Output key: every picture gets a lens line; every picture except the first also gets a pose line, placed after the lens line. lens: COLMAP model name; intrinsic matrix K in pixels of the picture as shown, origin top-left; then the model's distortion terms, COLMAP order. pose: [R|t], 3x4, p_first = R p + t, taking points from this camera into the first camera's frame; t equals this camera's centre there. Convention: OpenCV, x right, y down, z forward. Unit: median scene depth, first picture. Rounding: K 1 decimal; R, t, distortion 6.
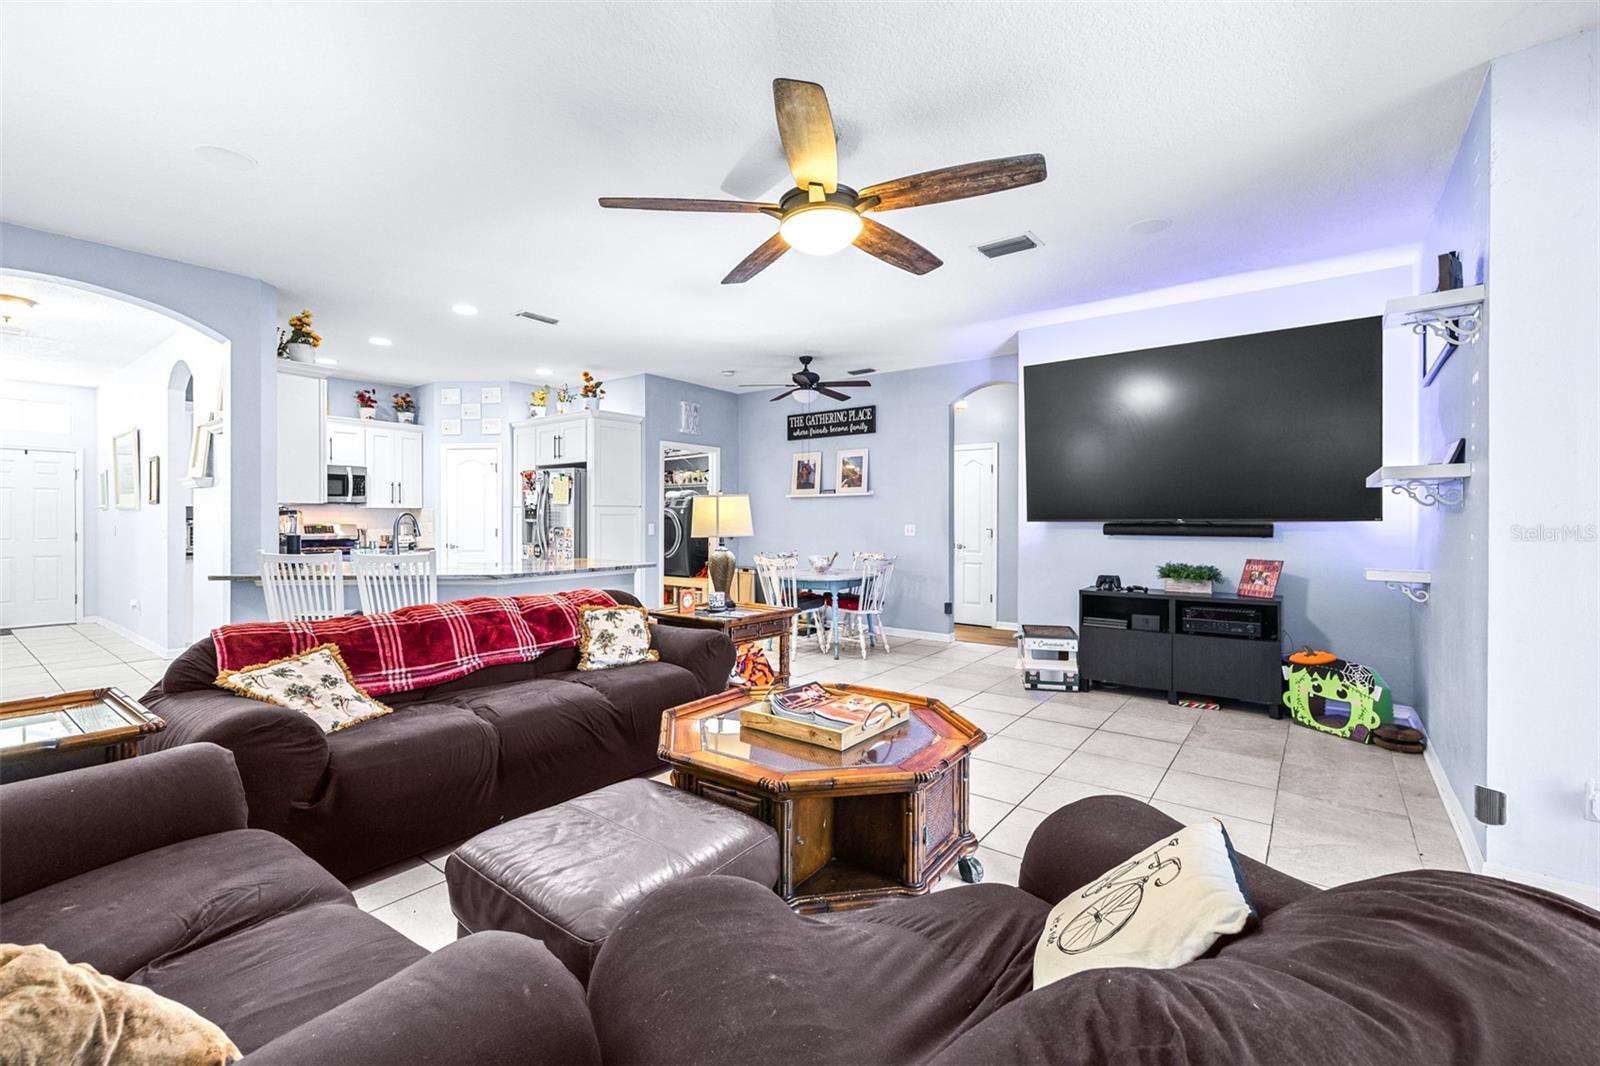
lens RADIAL K [[687.7, 0, 806.8], [0, 687.7, 519.6], [0, 0, 1]] dist [-0.003180, 0.000993]
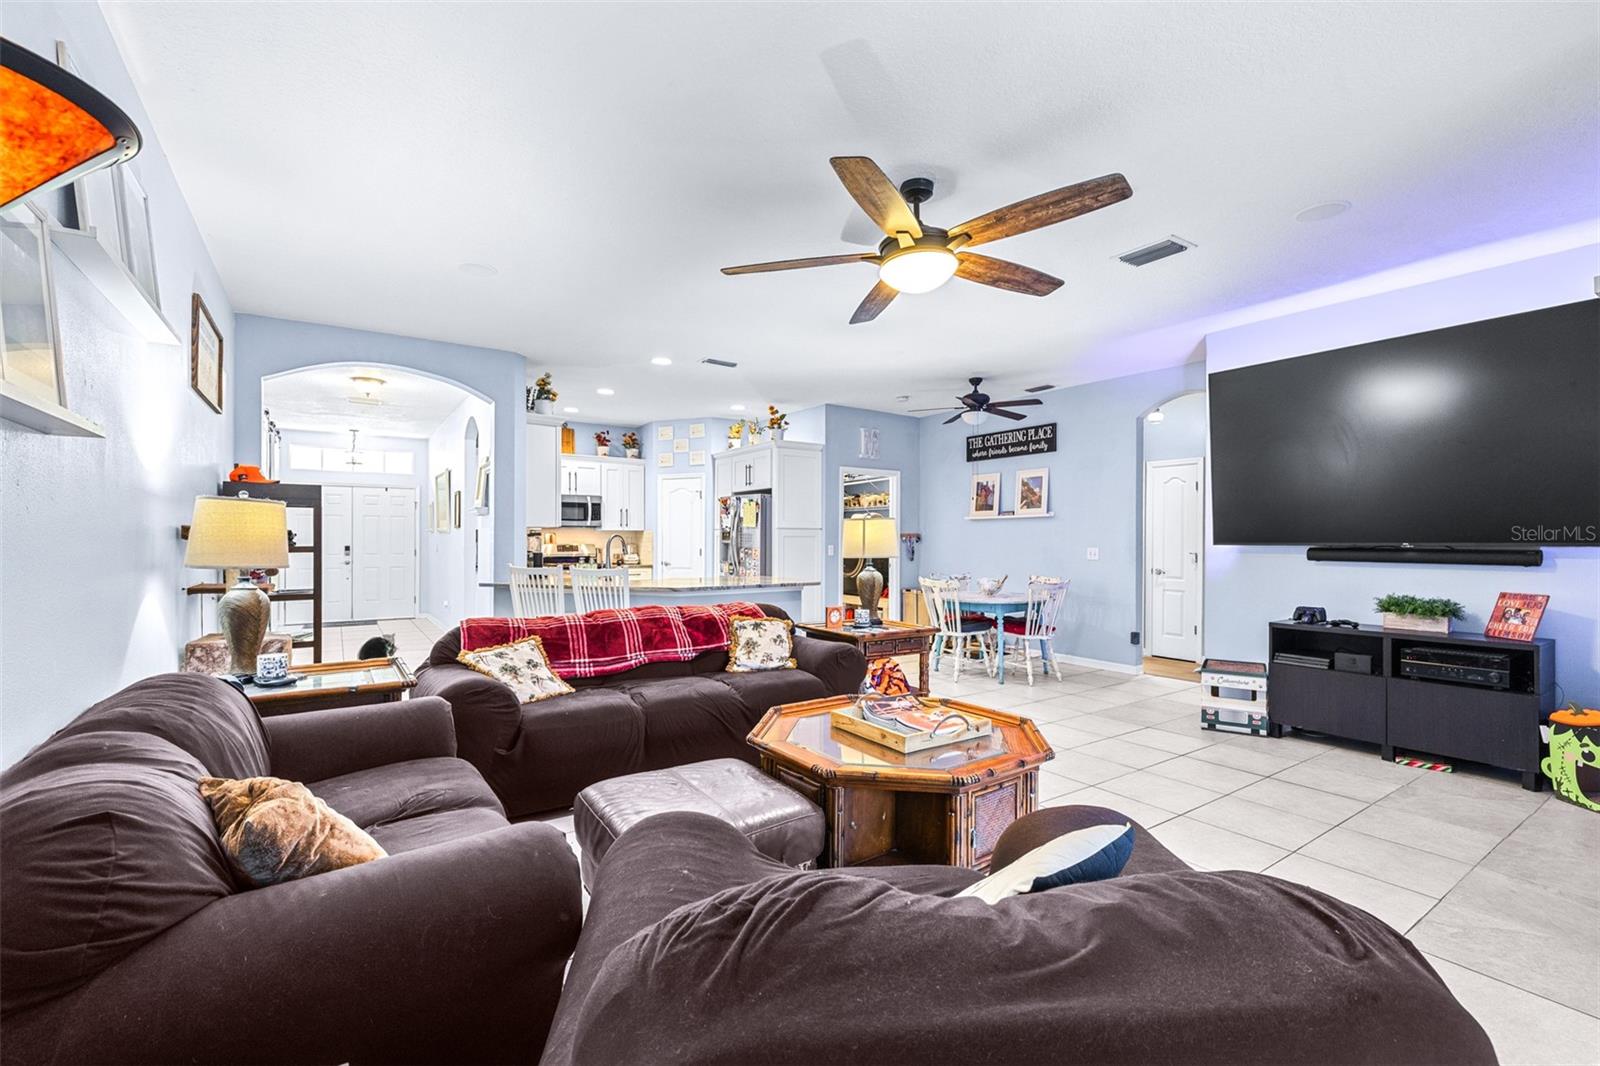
lens RADIAL K [[687.7, 0, 793.3], [0, 687.7, 543.4], [0, 0, 1]] dist [-0.003180, 0.000993]
pose [[0.946450, 0.004822, -0.322816, 0.064636], [-0.003732, 0.999985, 0.003997, -0.000504], [0.322830, -0.002578, 0.946453, -0.025622]]
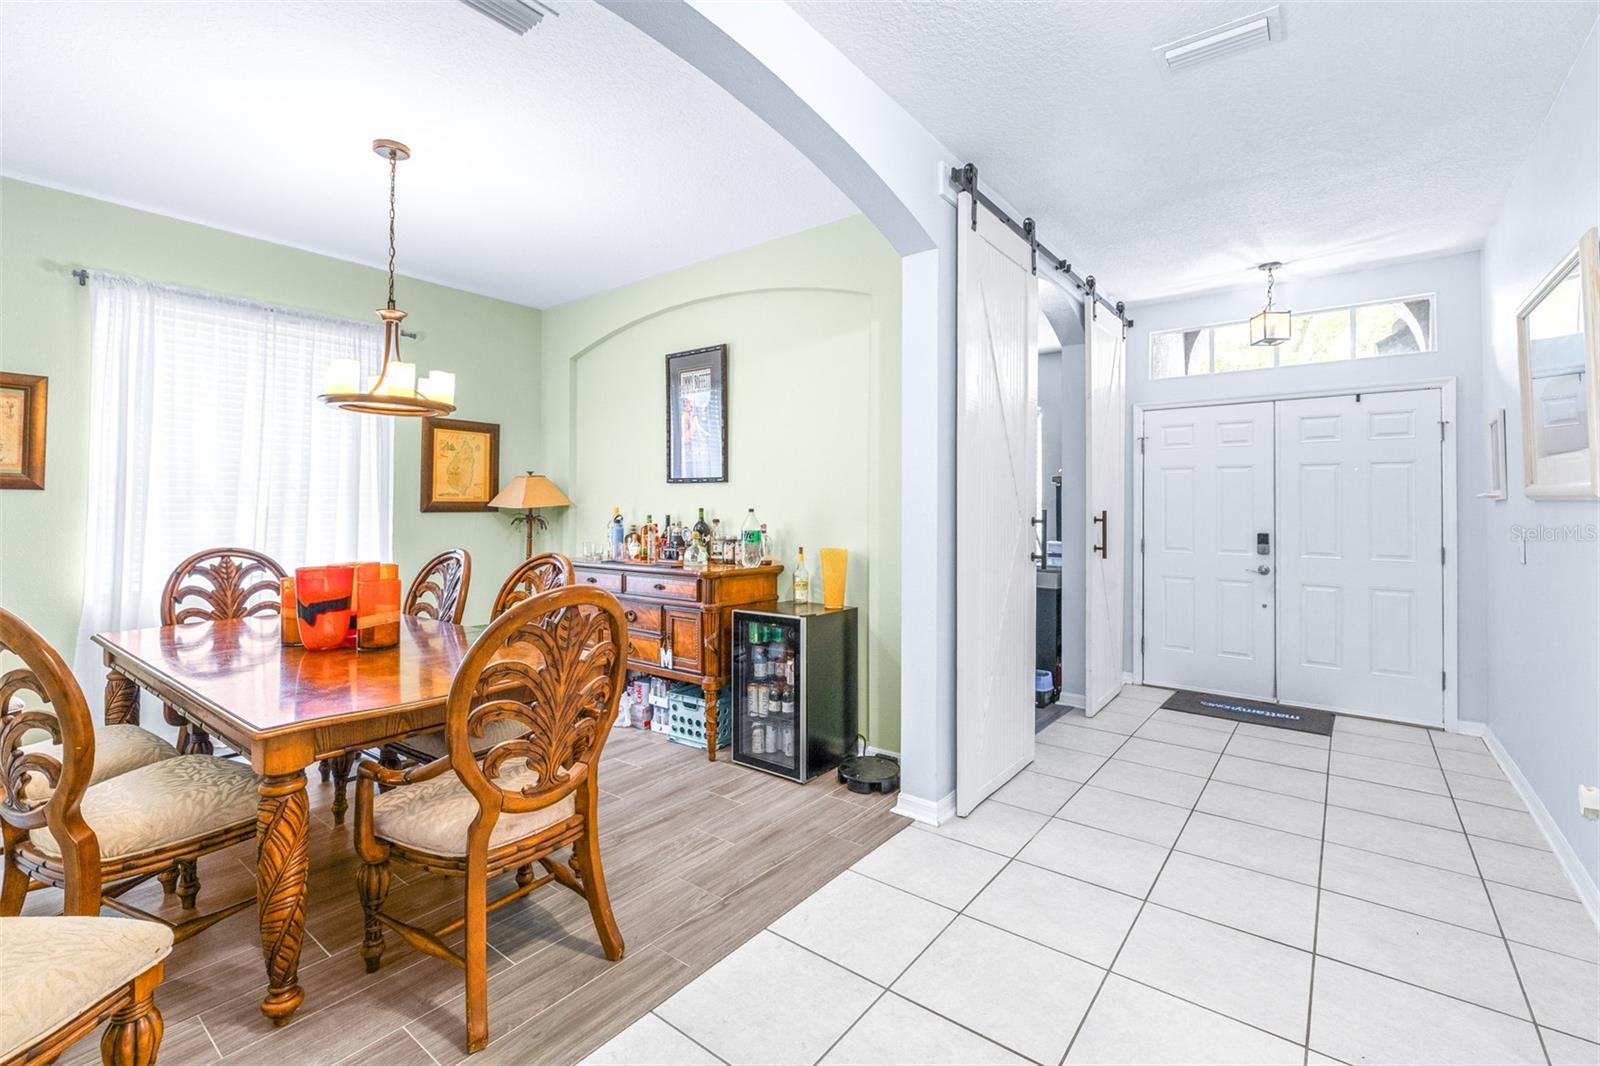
lens RADIAL K [[687.7, 0, 797.2], [0, 687.7, 496.5], [0, 0, 1]] dist [-0.003180, 0.000993]
pose [[-0.018157, -0.015829, -0.999710, -0.625822], [-0.009506, 0.999832, -0.015658, -0.006395], [0.999790, 0.009219, -0.018305, 0.605896]]
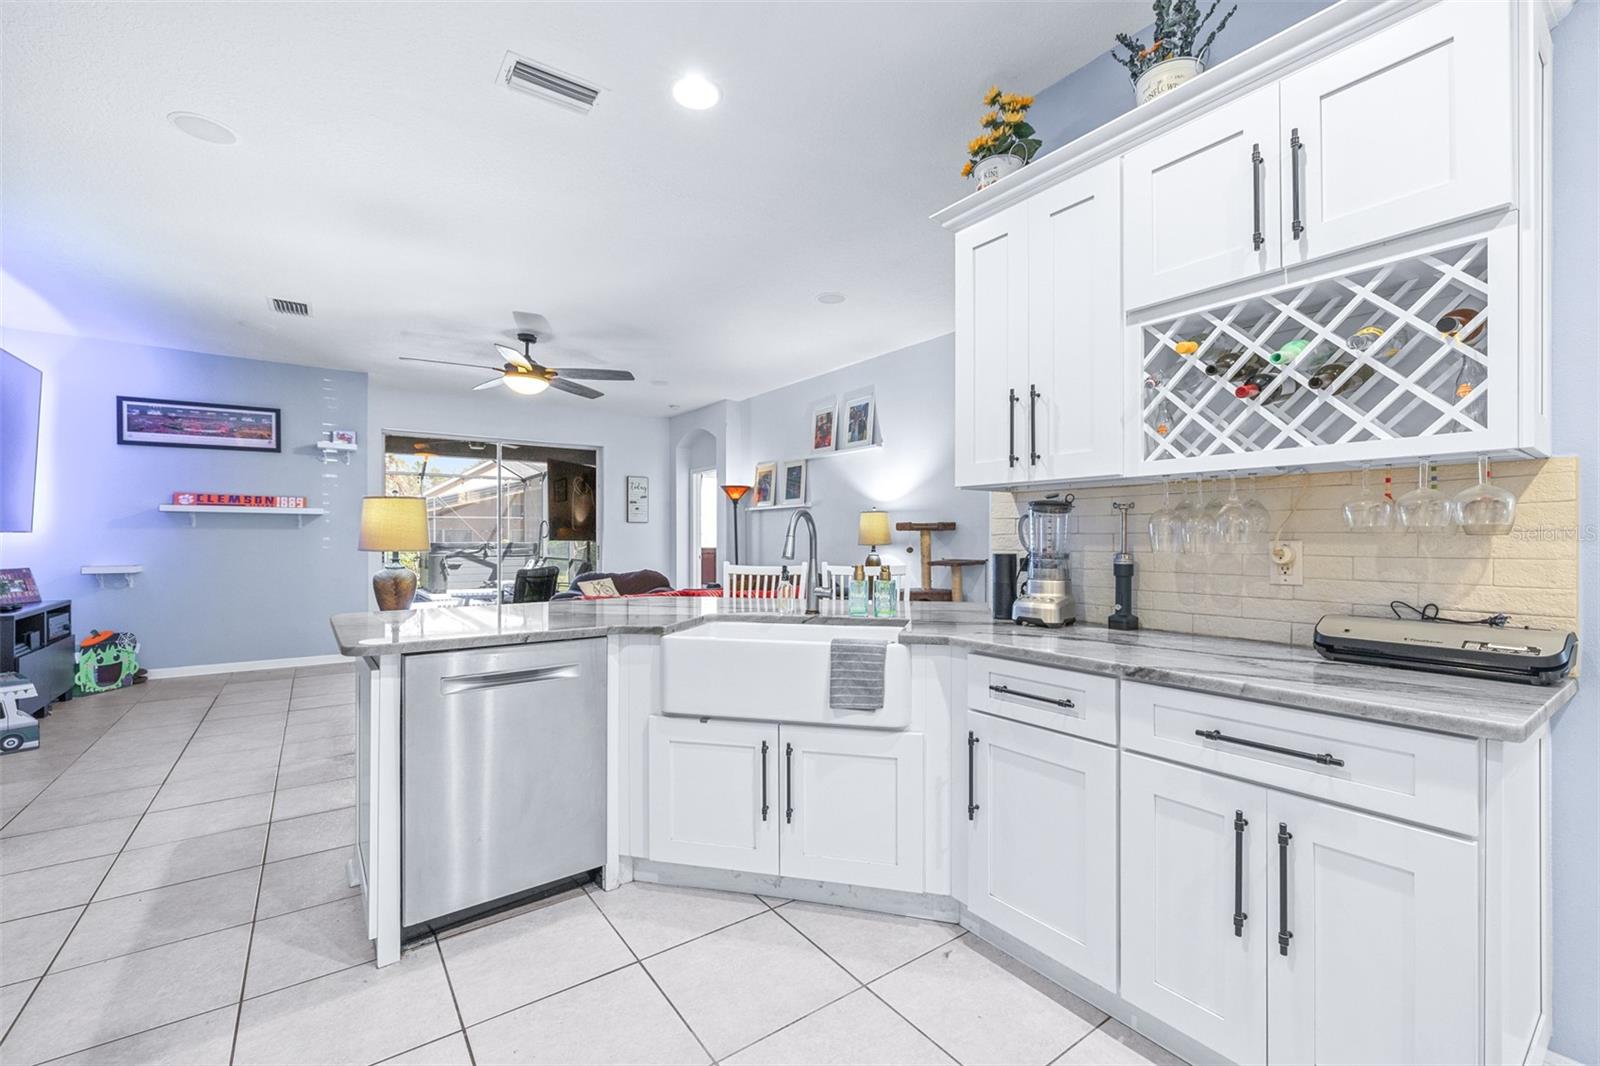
lens RADIAL K [[687.7, 0, 795.2], [0, 687.7, 537.0], [0, 0, 1]] dist [-0.003180, 0.000993]
pose [[-0.952826, 0.001120, 0.303515, -0.506874], [0.001849, 0.999996, 0.002113, 0.006496], [-0.303511, 0.002575, -0.952824, 1.030999]]
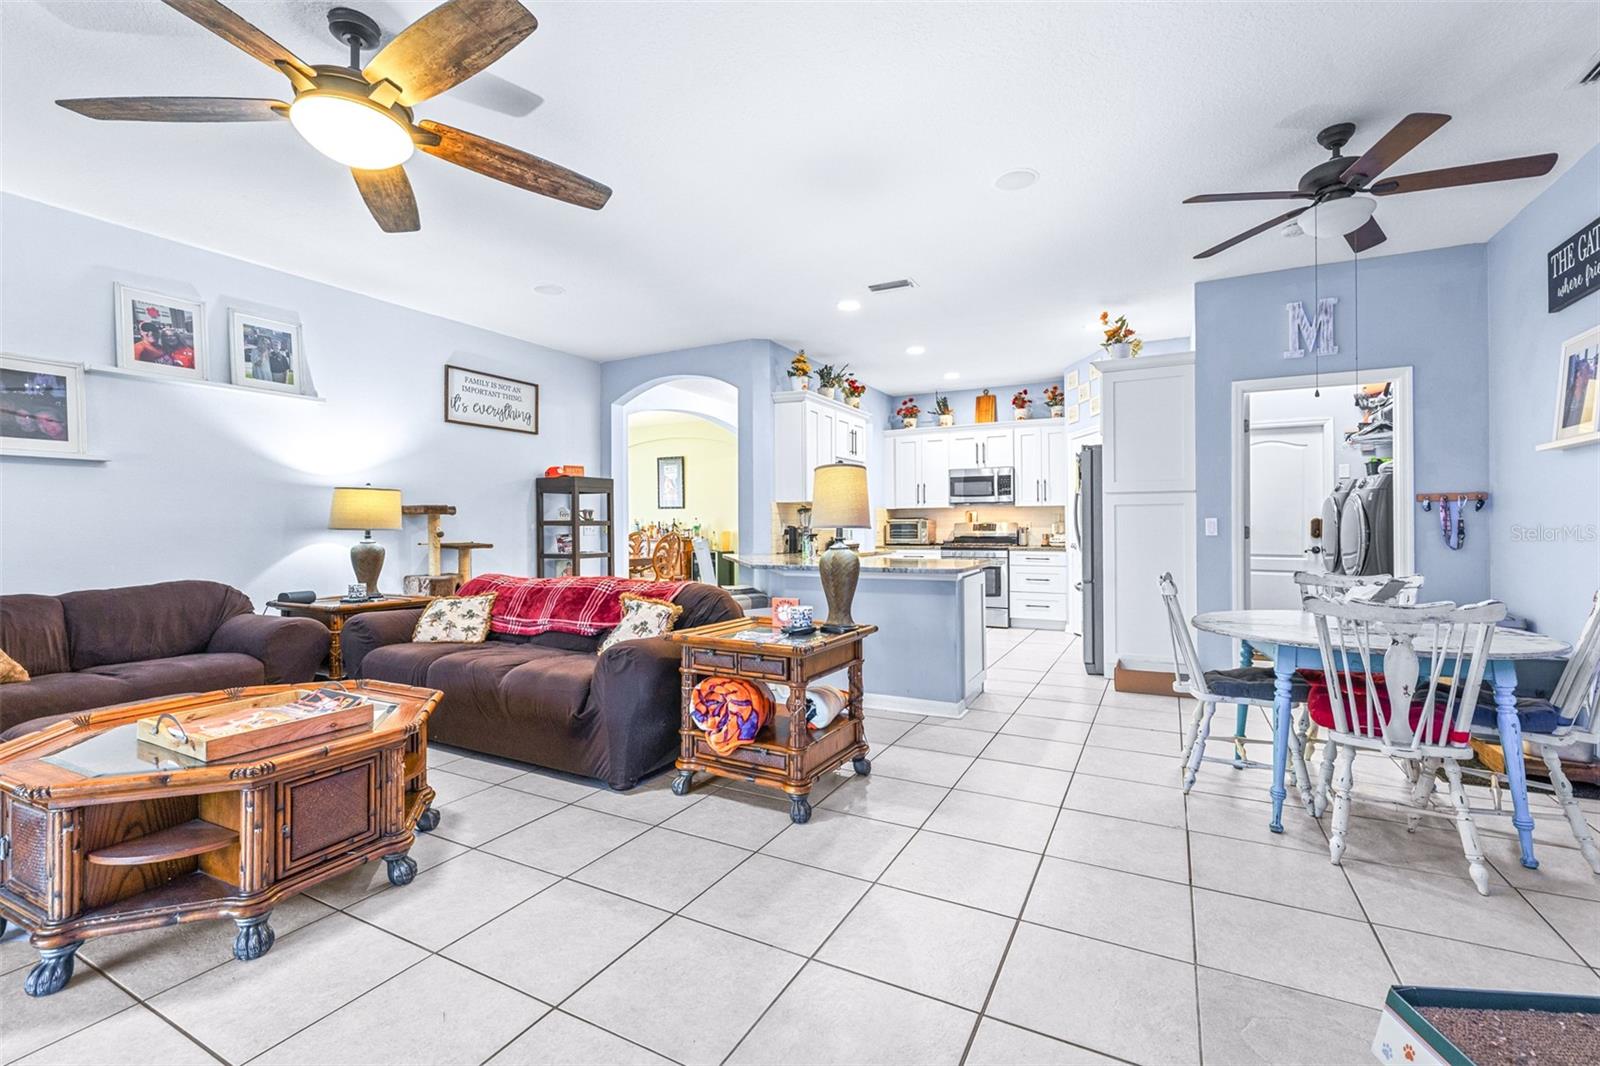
lens RADIAL K [[687.7, 0, 810.4], [0, 687.7, 523.9], [0, 0, 1]] dist [-0.003180, 0.000993]
pose [[0.167725, -0.005947, -0.985816, 0.343621], [-0.000675, 0.999981, -0.006148, 0.016446], [0.985834, 0.001696, 0.167717, 0.556120]]
